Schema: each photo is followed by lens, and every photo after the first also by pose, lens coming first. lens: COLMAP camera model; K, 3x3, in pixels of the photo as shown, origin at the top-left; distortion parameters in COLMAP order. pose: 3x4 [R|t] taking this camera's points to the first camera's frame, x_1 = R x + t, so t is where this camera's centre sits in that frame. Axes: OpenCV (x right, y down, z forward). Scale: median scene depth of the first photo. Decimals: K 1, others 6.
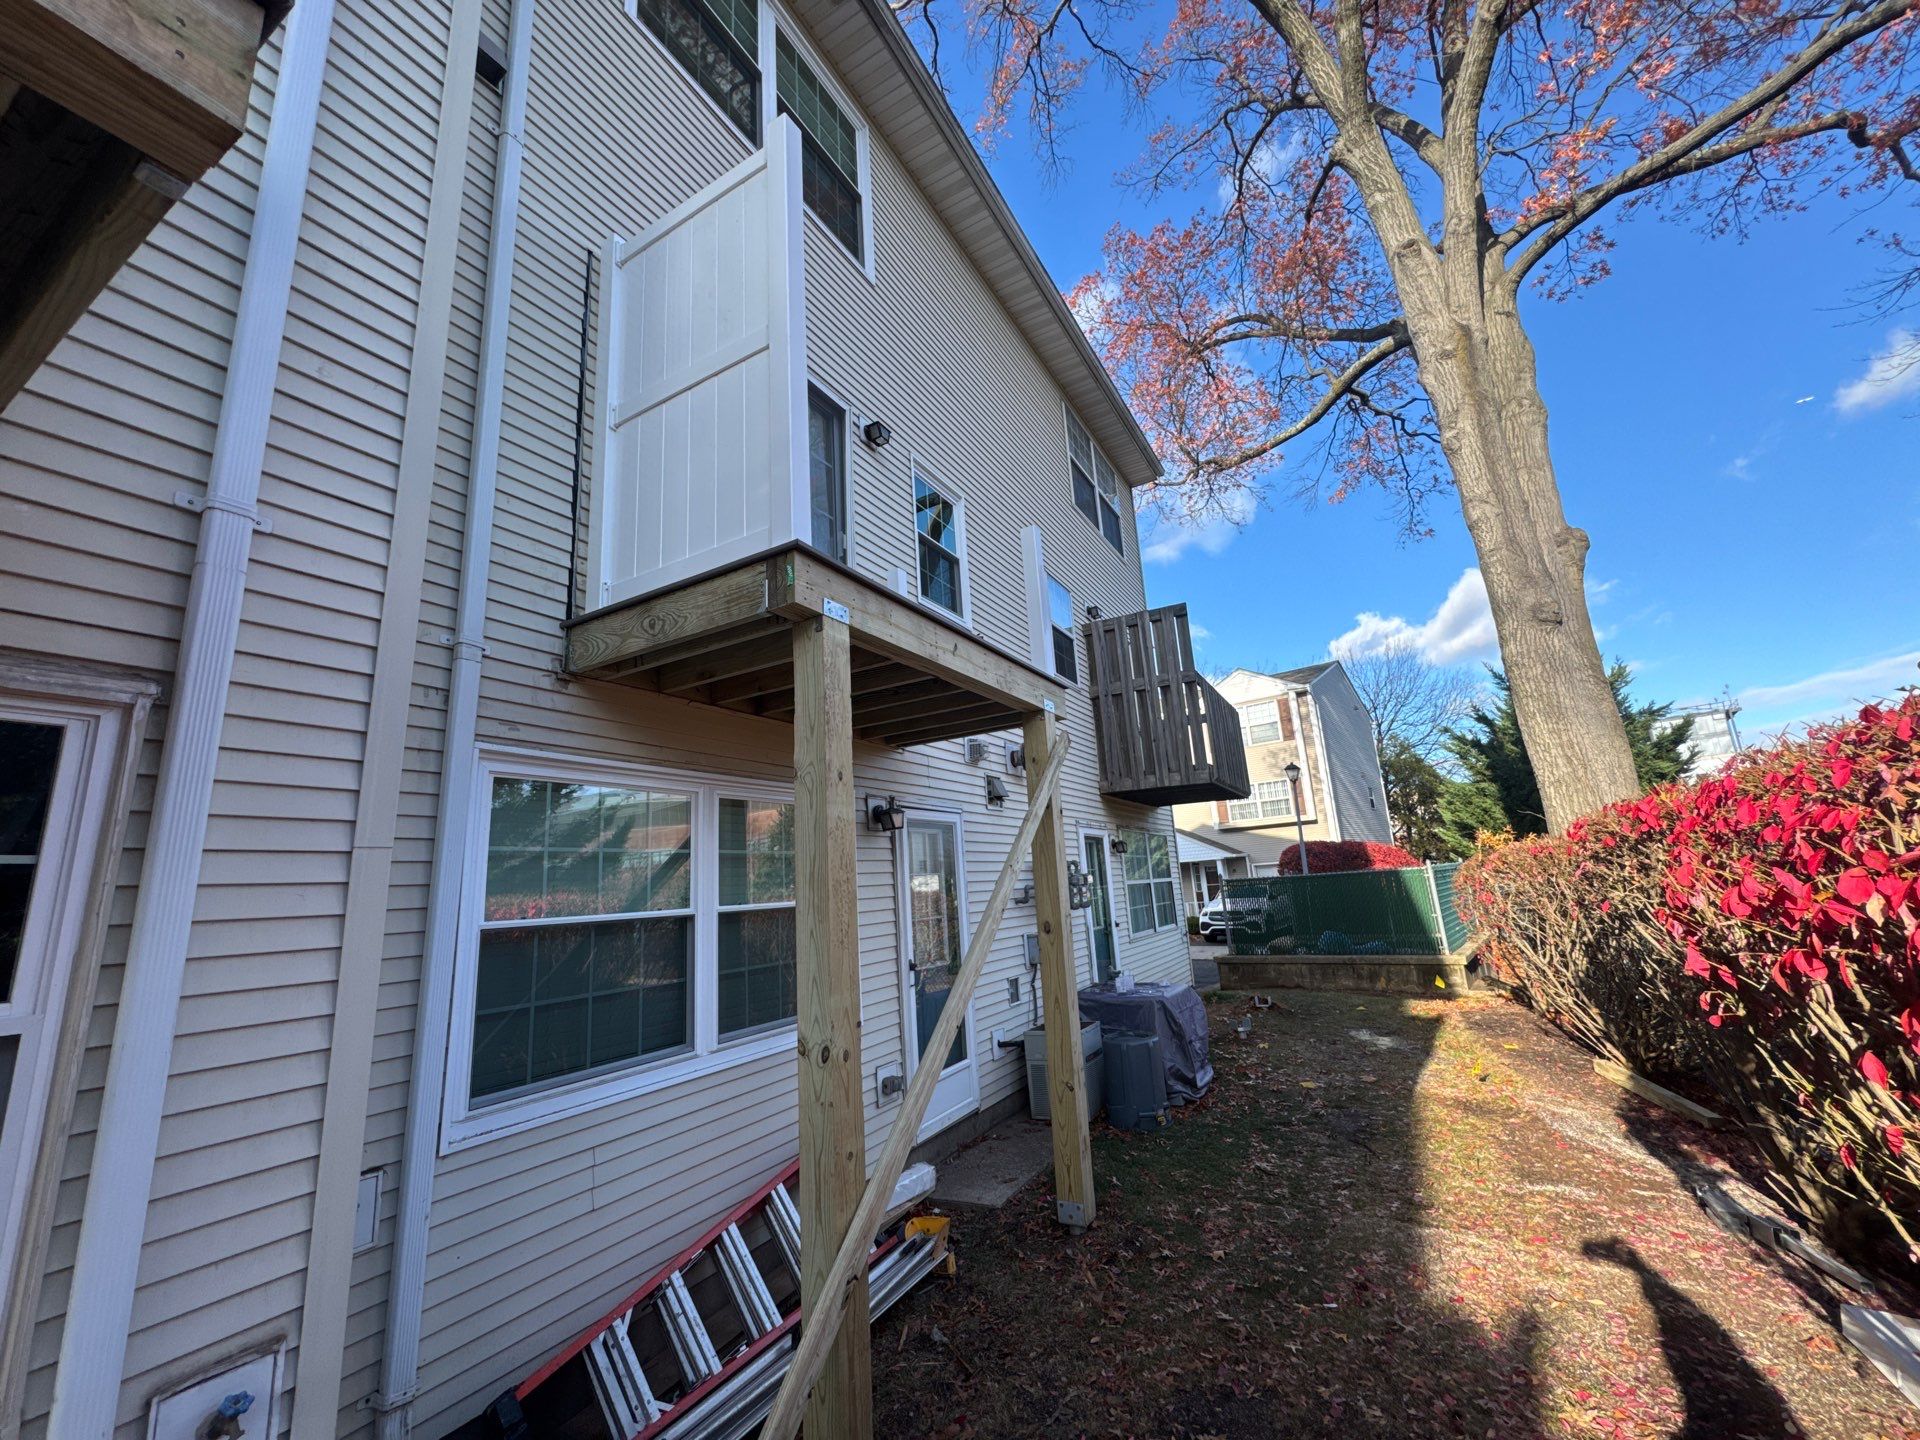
lens RADIAL K [[778.3, 0, 960.0], [0, 778.3, 720.0], [0, 0, 1]] dist [0.000167, -0.000001]
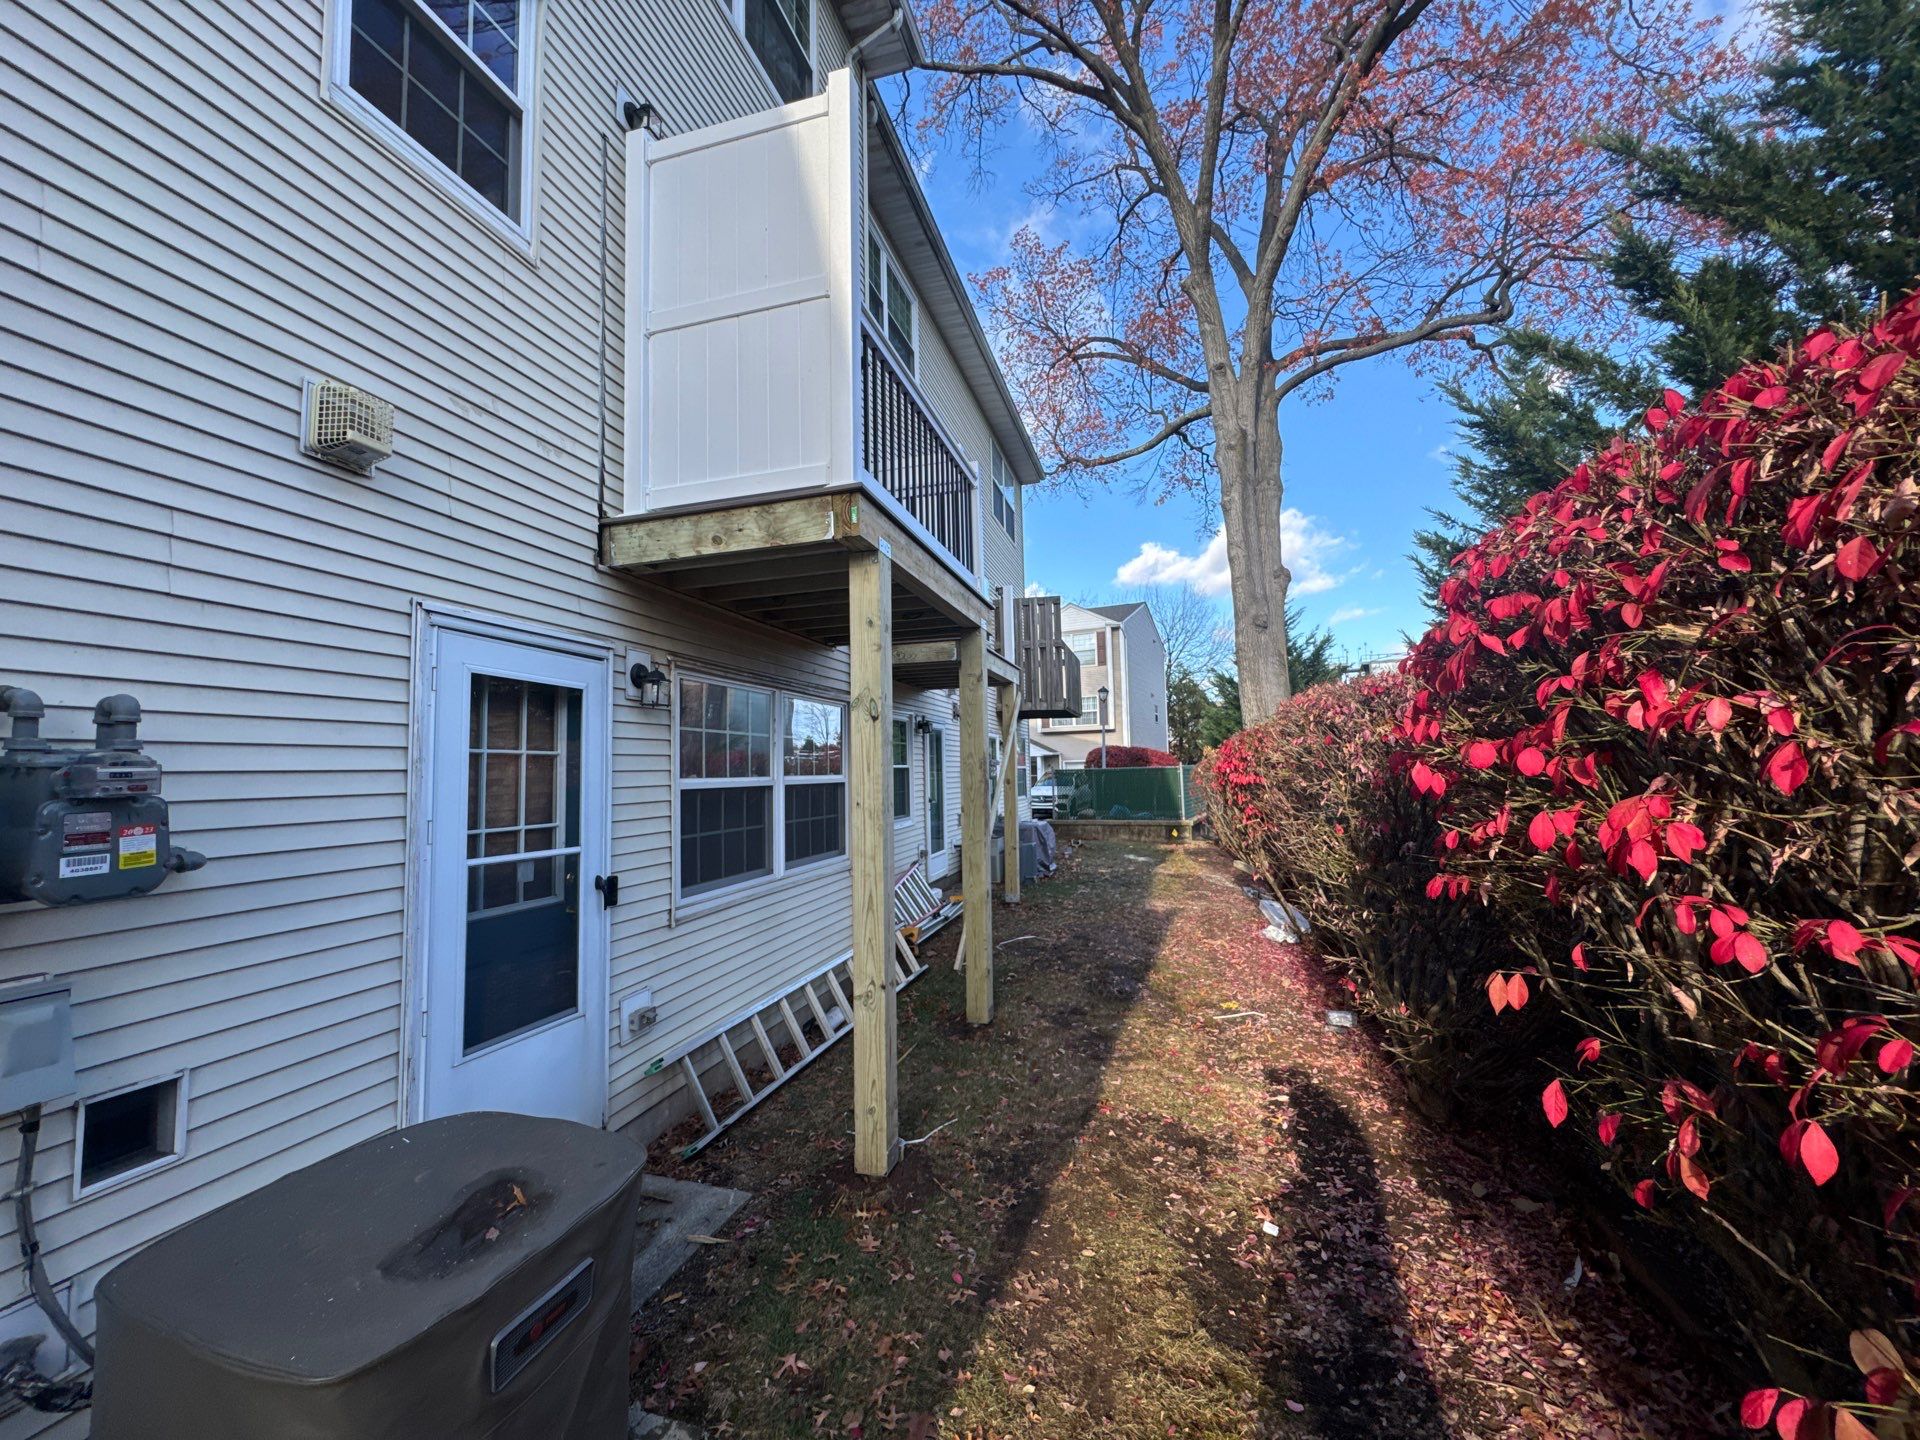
lens RADIAL K [[734.3, 0, 966.0], [0, 734.3, 734.6], [0, 0, 1]] dist [-0.001229, -0.000156]
pose [[0.972092, 0.051234, 0.228936, -0.143909], [-0.086495, 0.985385, 0.146747, -0.048004], [-0.218072, -0.162454, 0.962317, -0.283801]]
